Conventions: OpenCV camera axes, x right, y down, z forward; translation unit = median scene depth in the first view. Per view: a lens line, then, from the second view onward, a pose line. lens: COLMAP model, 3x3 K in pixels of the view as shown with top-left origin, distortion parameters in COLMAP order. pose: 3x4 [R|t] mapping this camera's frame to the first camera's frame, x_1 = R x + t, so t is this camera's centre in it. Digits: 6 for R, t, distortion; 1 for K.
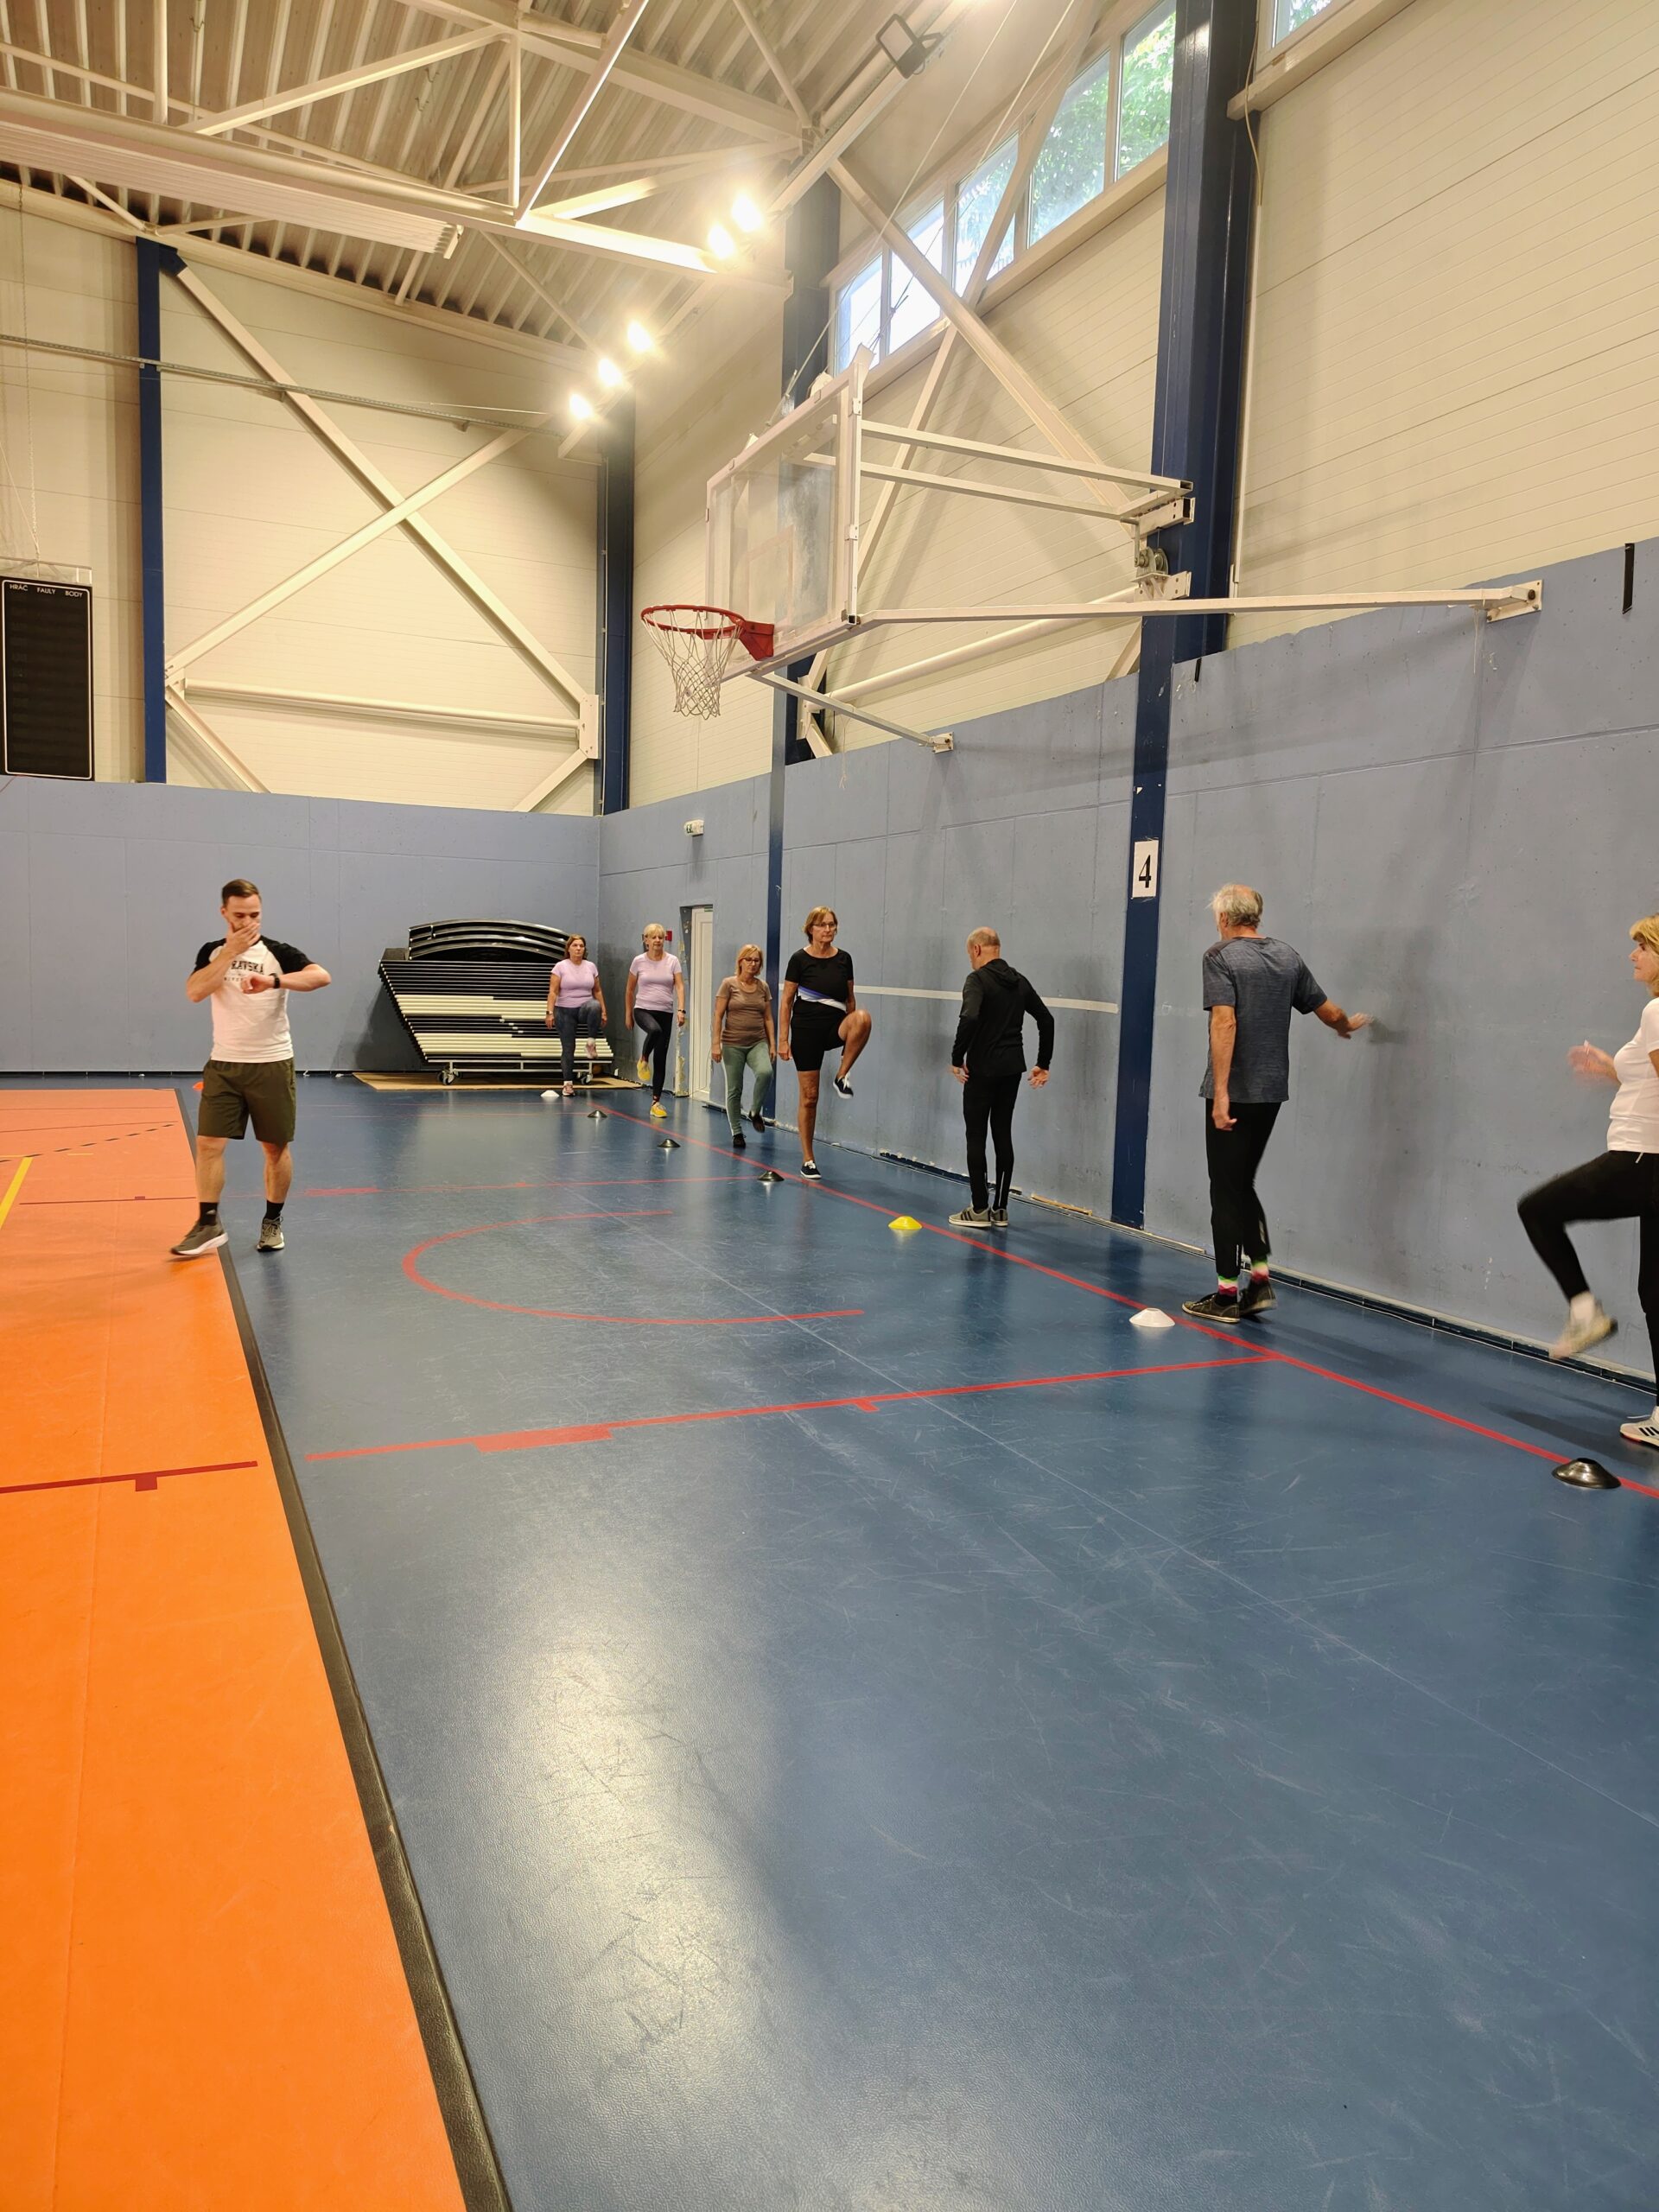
lens RADIAL K [[1530.6, 0, 824.2], [0, 1530.6, 1087.7], [0, 0, 1]] dist [0.044369, -0.051663]
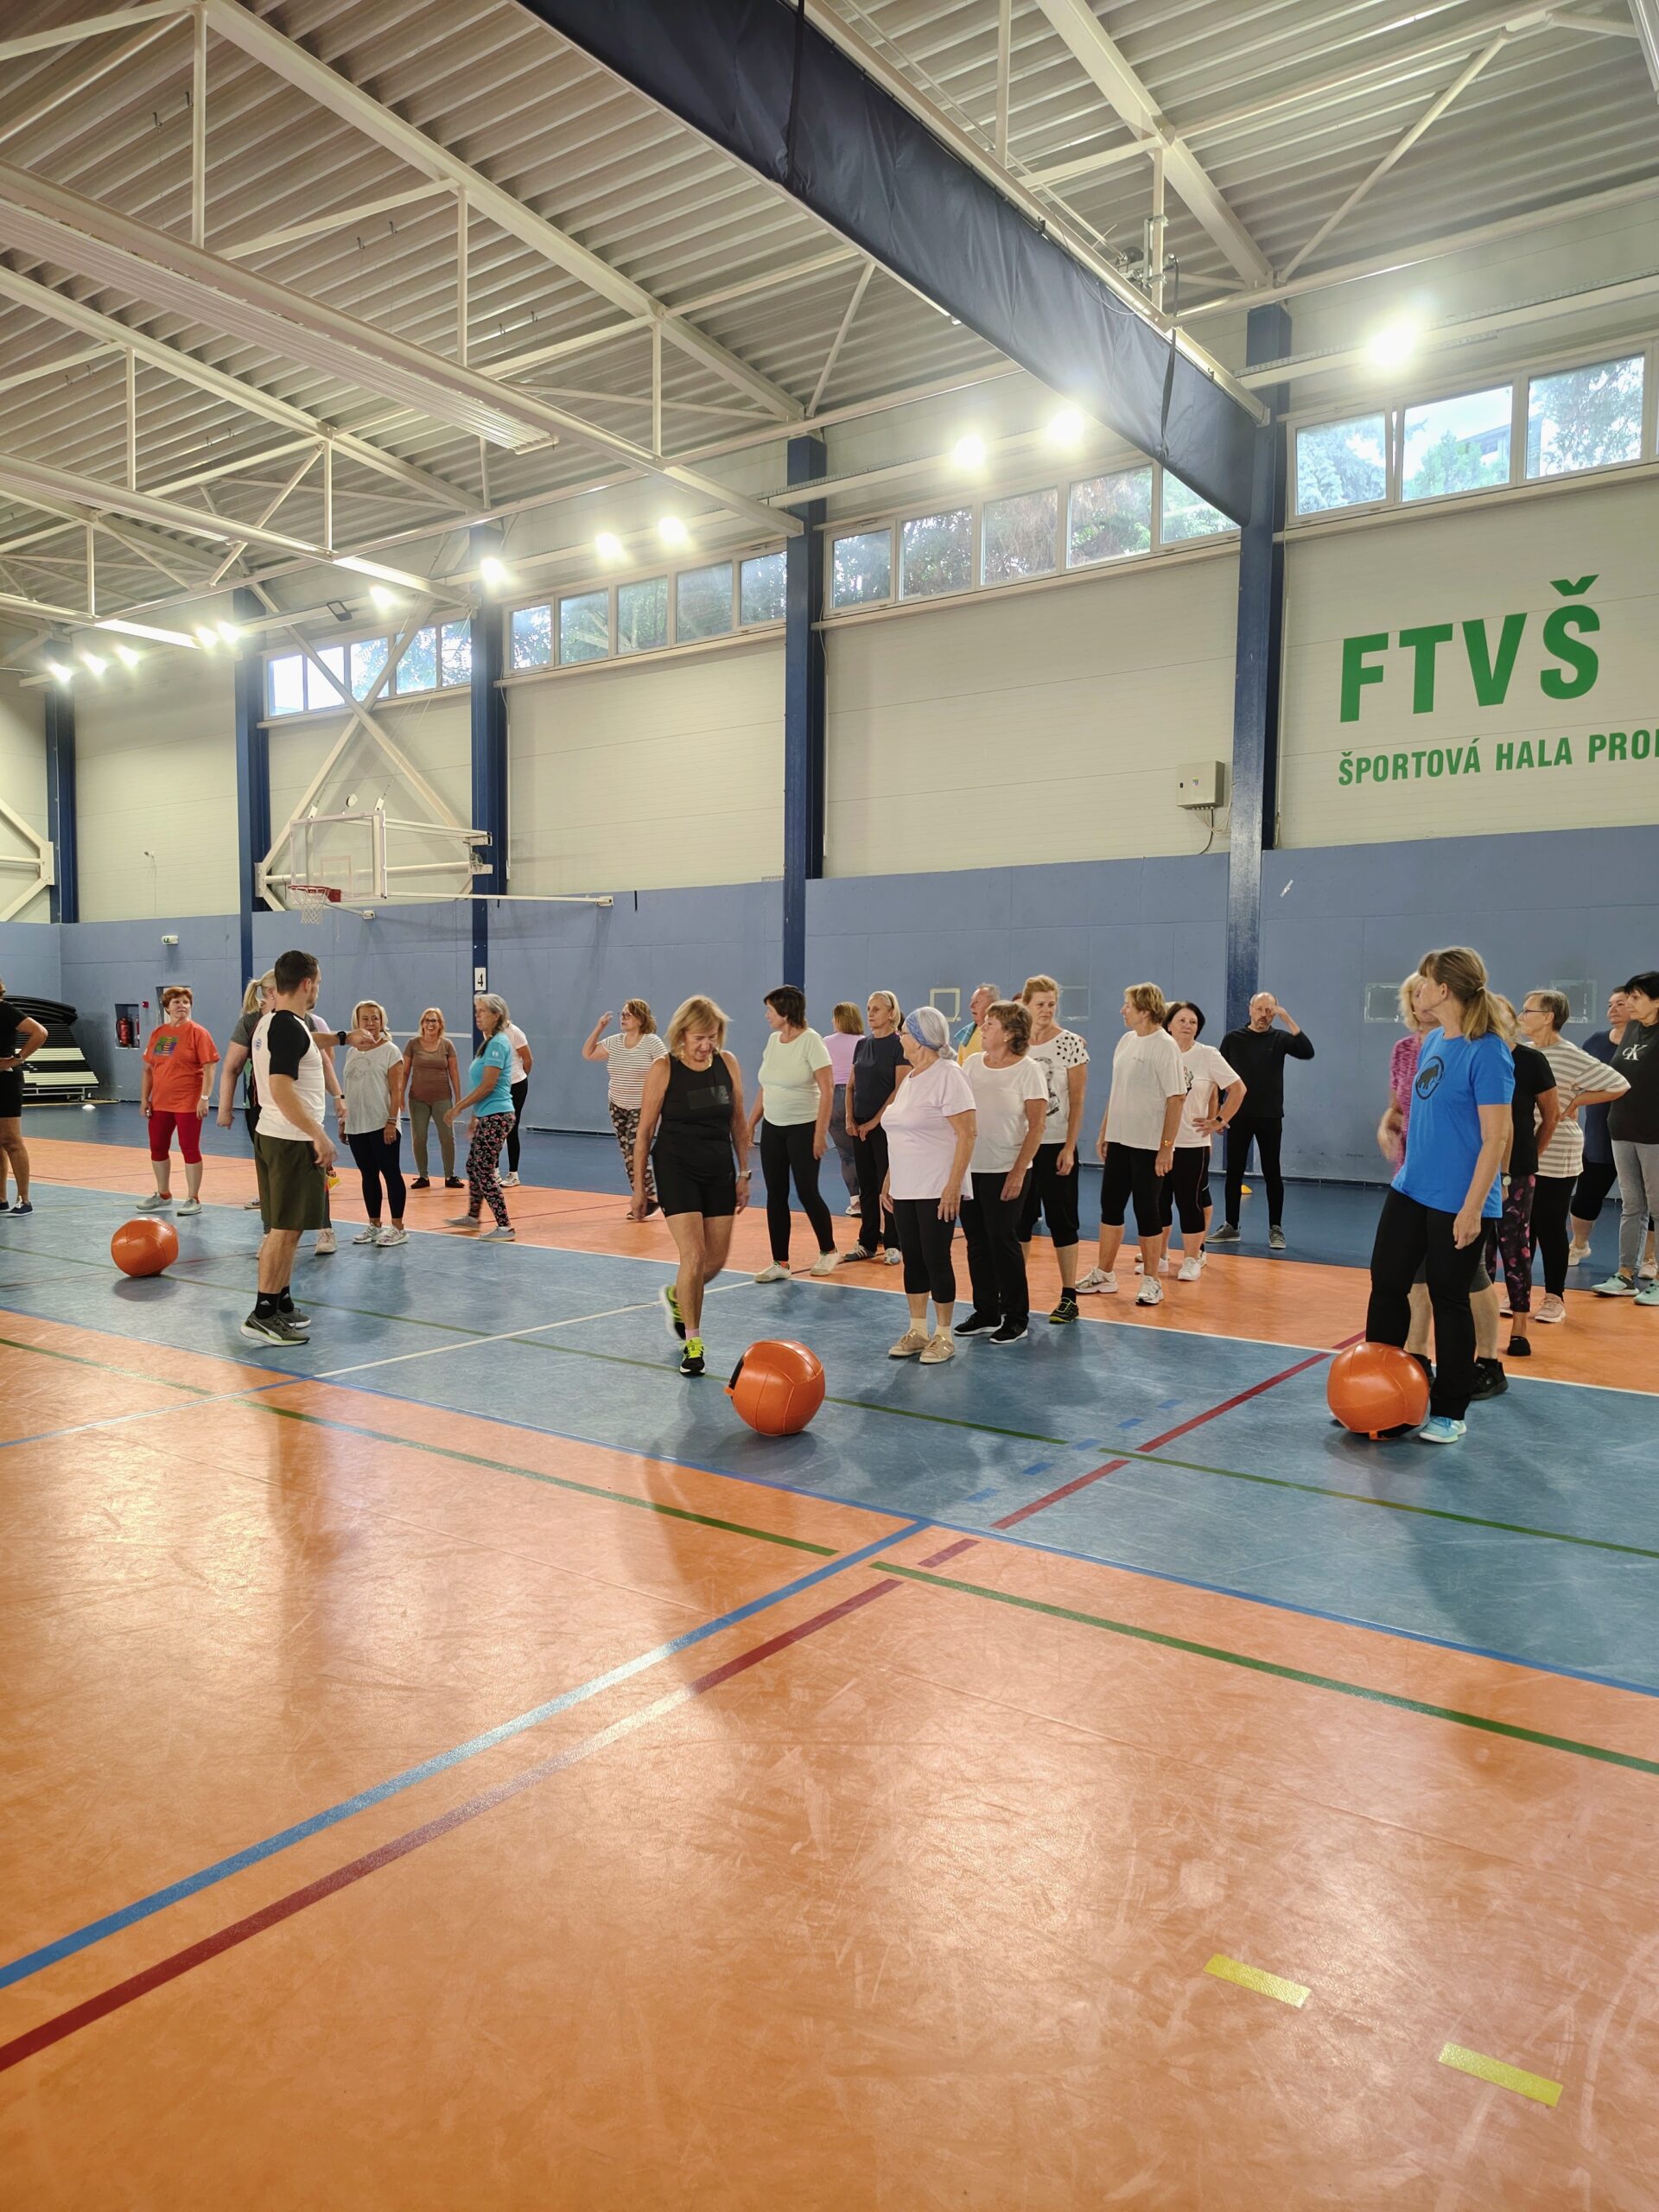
lens RADIAL K [[1530.6, 0, 857.6], [0, 1530.6, 1128.3], [0, 0, 1]] dist [0.044369, -0.051663]
pose [[0.858905, -0.061200, 0.508465, -0.289054], [0.062952, 0.997922, 0.013774, 0.054863], [-0.508252, 0.020178, 0.860972, -0.767478]]
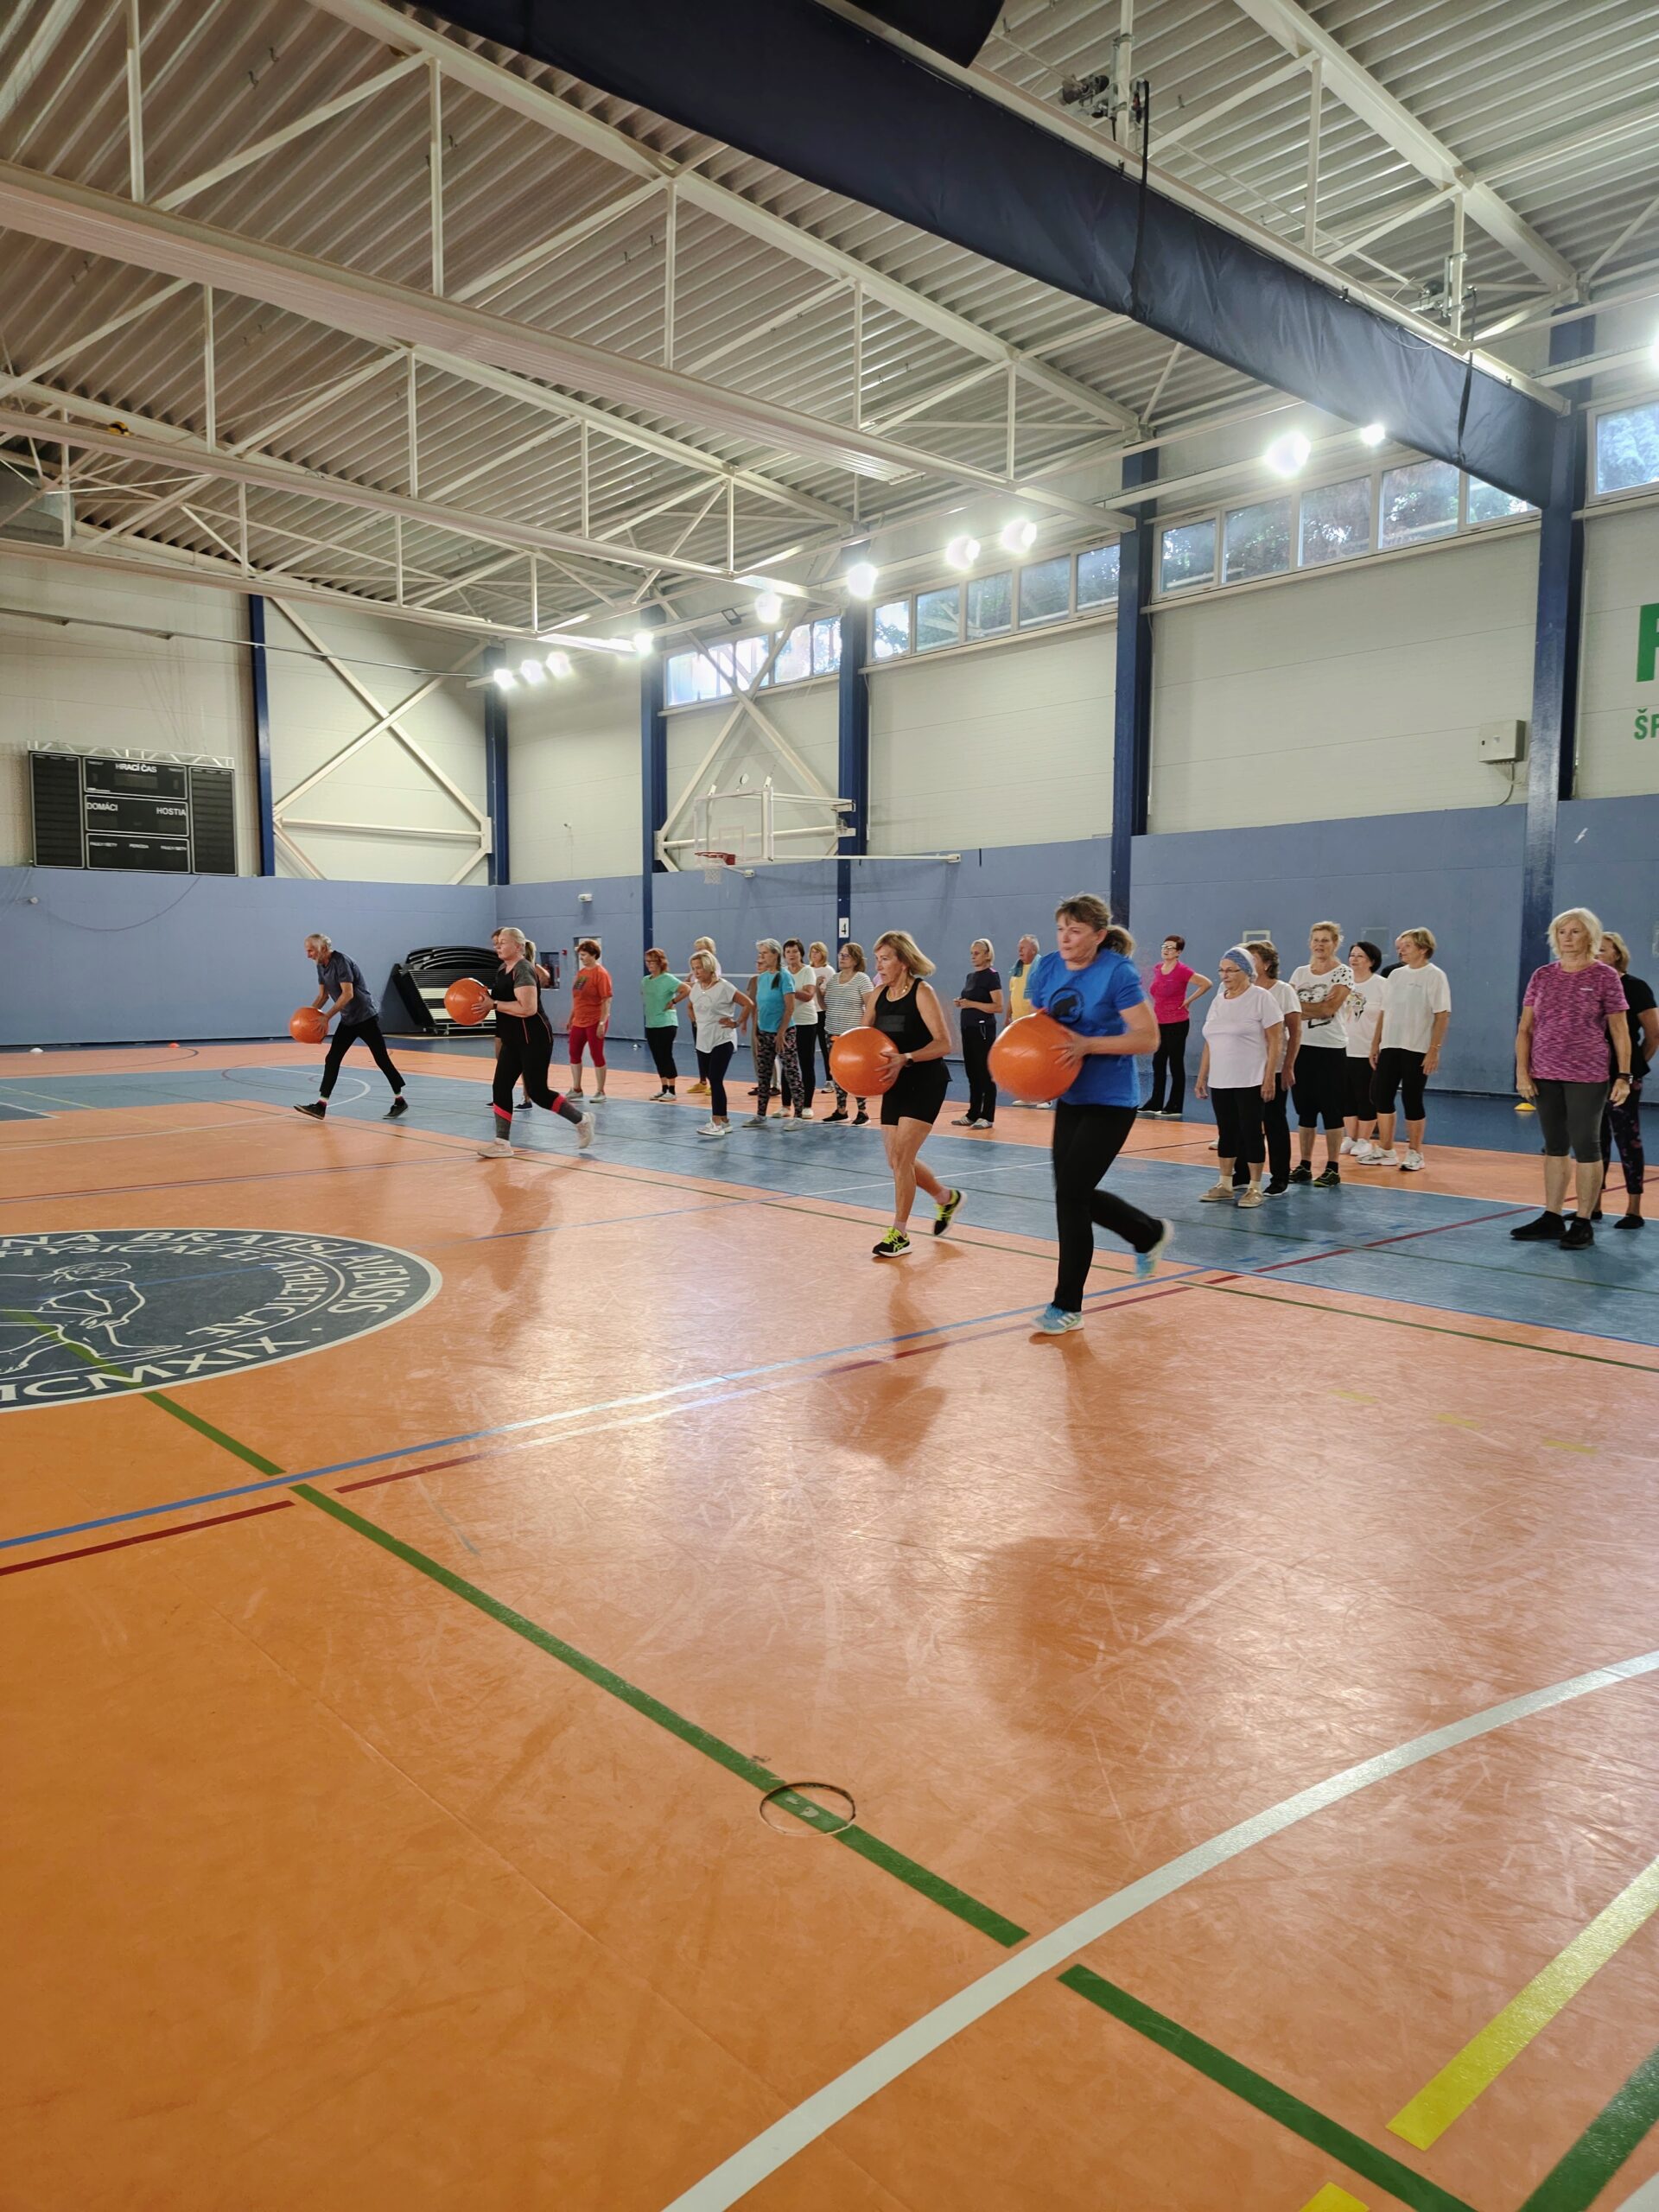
lens RADIAL K [[1530.6, 0, 814.2], [0, 1530.6, 1112.8], [0, 0, 1]] dist [0.044369, -0.051663]
pose [[0.953358, -0.060319, 0.295753, -0.381887], [0.055026, 0.998141, 0.026196, 0.068022], [-0.296783, -0.008700, 0.954905, -0.926827]]
